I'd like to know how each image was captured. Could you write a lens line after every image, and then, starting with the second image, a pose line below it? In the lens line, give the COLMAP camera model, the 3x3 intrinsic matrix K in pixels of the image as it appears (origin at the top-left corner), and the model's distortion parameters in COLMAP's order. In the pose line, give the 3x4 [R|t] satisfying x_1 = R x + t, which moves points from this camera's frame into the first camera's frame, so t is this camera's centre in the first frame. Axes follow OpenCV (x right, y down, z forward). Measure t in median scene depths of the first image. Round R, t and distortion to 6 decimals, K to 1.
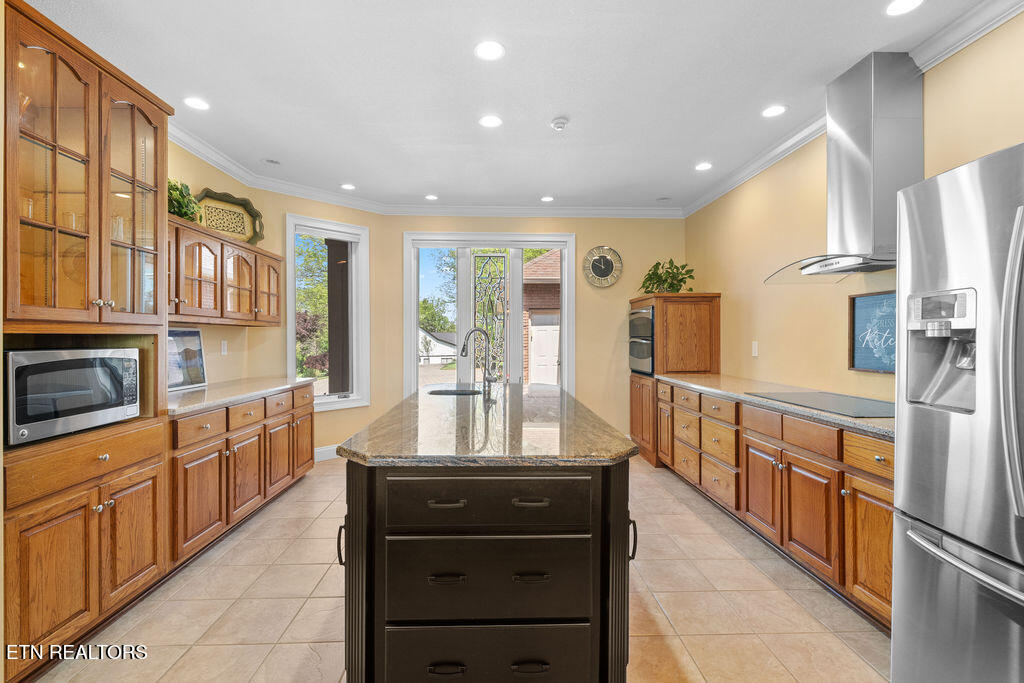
lens RADIAL K [[467.8, 0, 511.8], [0, 467.8, 337.4], [0, 0, 1]] dist [-0.012858, 0.001165]
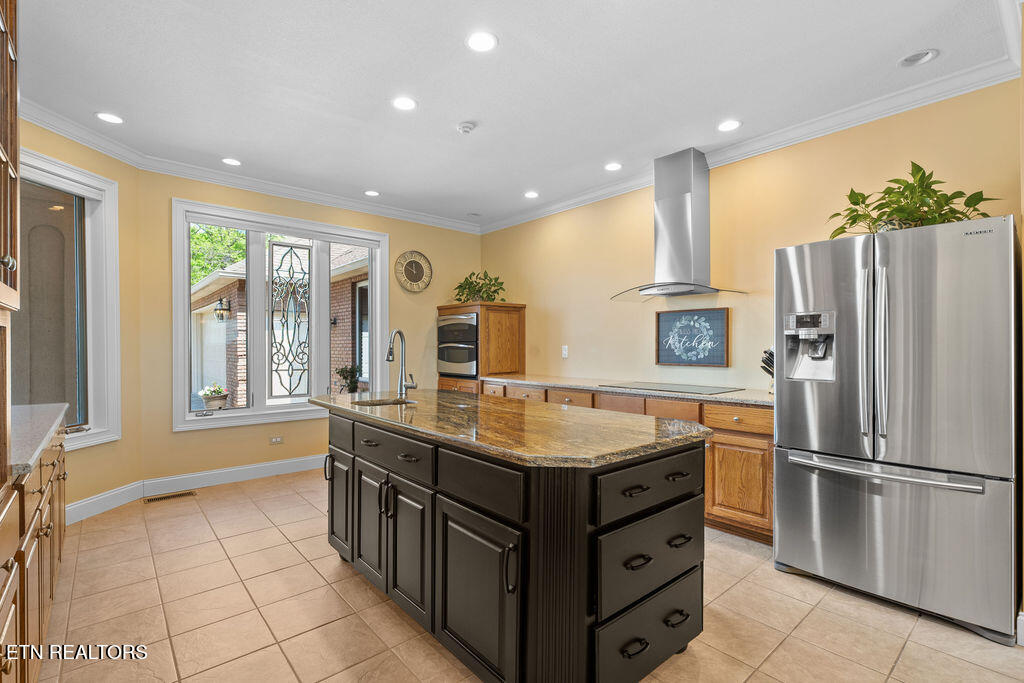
lens RADIAL K [[467.8, 0, 516.0], [0, 467.8, 344.5], [0, 0, 1]] dist [-0.012858, 0.001165]
pose [[0.775920, 0.000411, 0.630831, -0.303530], [0.000752, 0.999998, -0.001577, 0.006732], [-0.630831, 0.001699, 0.775918, 0.104271]]
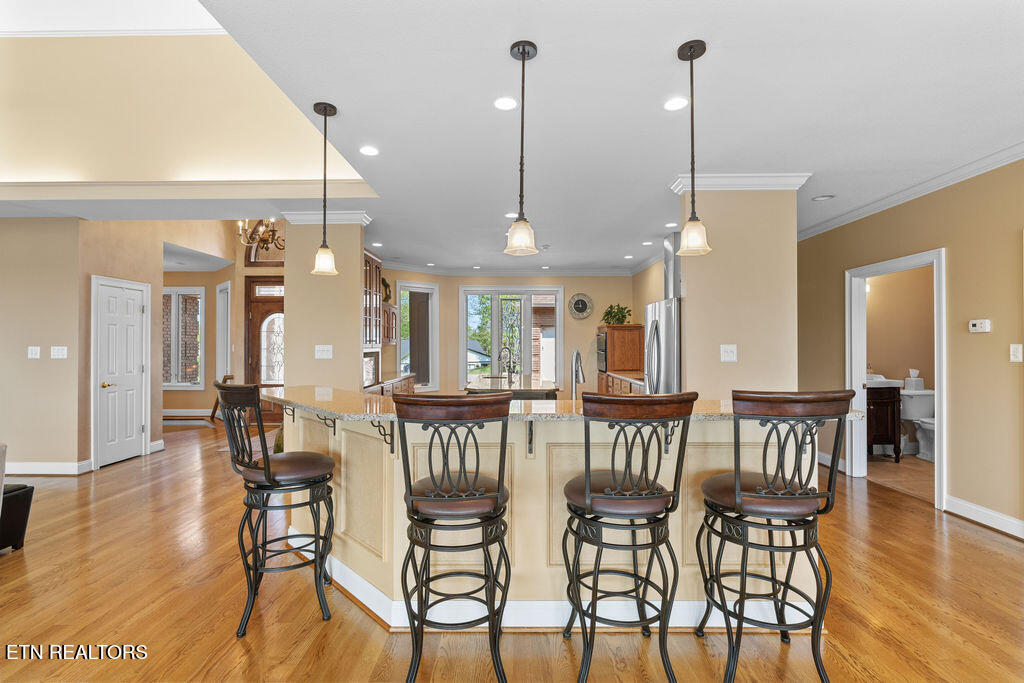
lens RADIAL K [[467.8, 0, 511.6], [0, 467.8, 342.6], [0, 0, 1]] dist [-0.012858, 0.001165]
pose [[0.999688, -0.001786, -0.024902, -0.003617], [0.001675, 0.999989, -0.004470, -0.021469], [0.024910, 0.004427, 0.999680, -0.713994]]
